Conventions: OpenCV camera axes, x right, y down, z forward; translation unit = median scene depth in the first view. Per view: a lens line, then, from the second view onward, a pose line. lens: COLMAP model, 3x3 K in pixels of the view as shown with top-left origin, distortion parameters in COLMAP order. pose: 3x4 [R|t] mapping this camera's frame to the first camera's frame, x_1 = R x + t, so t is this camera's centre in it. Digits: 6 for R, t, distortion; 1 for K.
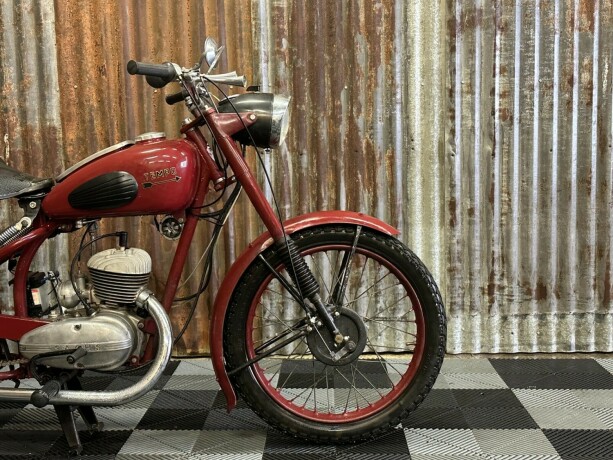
lens RADIAL K [[831.4, 0, 306.6], [0, 831.4, 235.2], [0, 0, 1]] dist [0.112986, 0.000000]
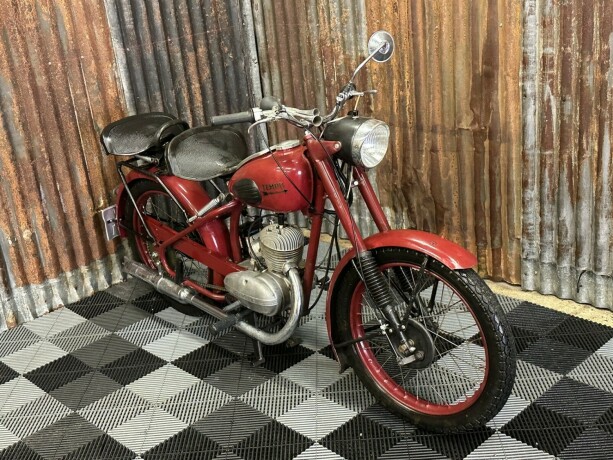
lens RADIAL K [[831.4, 0, 306.8], [0, 831.4, 230.2], [0, 0, 1]] dist [0.112986, 0.000000]
pose [[0.712022, 0.202945, -0.672189, 0.453662], [0.013427, 0.953210, 0.302012, -0.248898], [0.702029, -0.224064, 0.675981, 0.131351]]
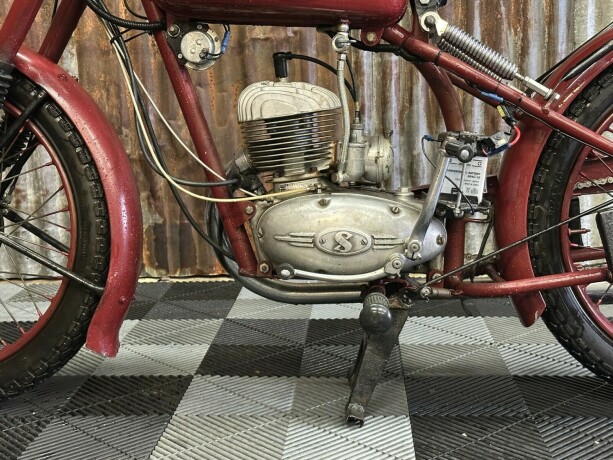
lens RADIAL K [[911.1, 0, 306.8], [0, 911.1, 233.1], [0, 0, 1]] dist [0.134235, 0.000000]
pose [[0.999436, -0.006874, -0.032878, -0.072617], [0.009255, 0.997301, 0.072841, 0.054813], [0.032289, -0.073104, 0.996801, 0.237129]]
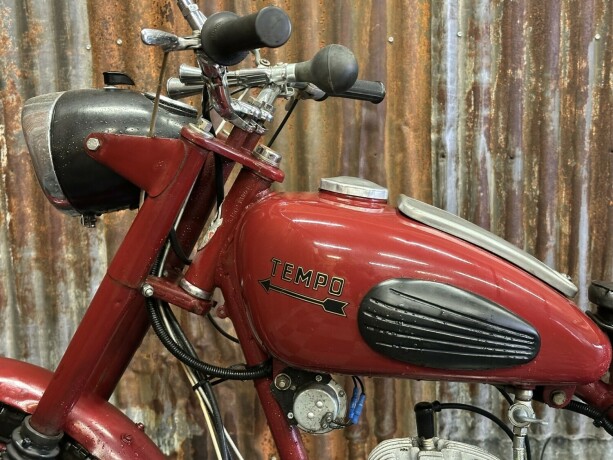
lens RADIAL K [[911.1, 0, 304.3], [0, 911.1, 233.8], [0, 0, 1]] dist [0.134235, 0.000000]
pose [[0.999839, -0.002117, -0.017818, -0.138444], [0.003234, 0.998016, 0.062873, -0.085550], [0.017649, -0.062921, 0.997862, 0.370850]]
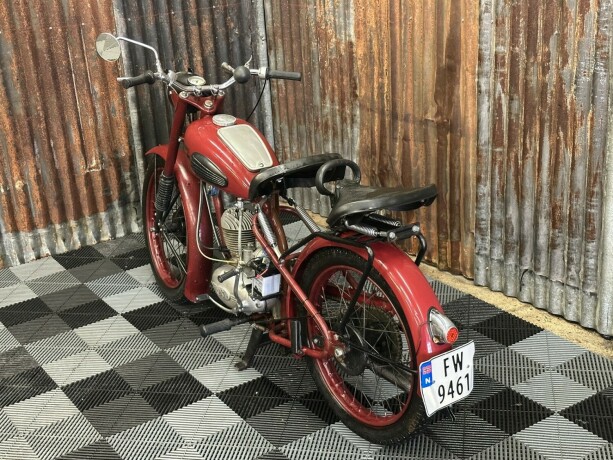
lens RADIAL K [[911.1, 0, 302.6], [0, 911.1, 232.3], [0, 0, 1]] dist [0.134235, 0.000000]
pose [[0.581282, 0.276178, -0.765400, 0.700318], [-0.033186, 0.947902, 0.316828, -0.278860], [0.813026, -0.158766, 0.560163, 0.200611]]
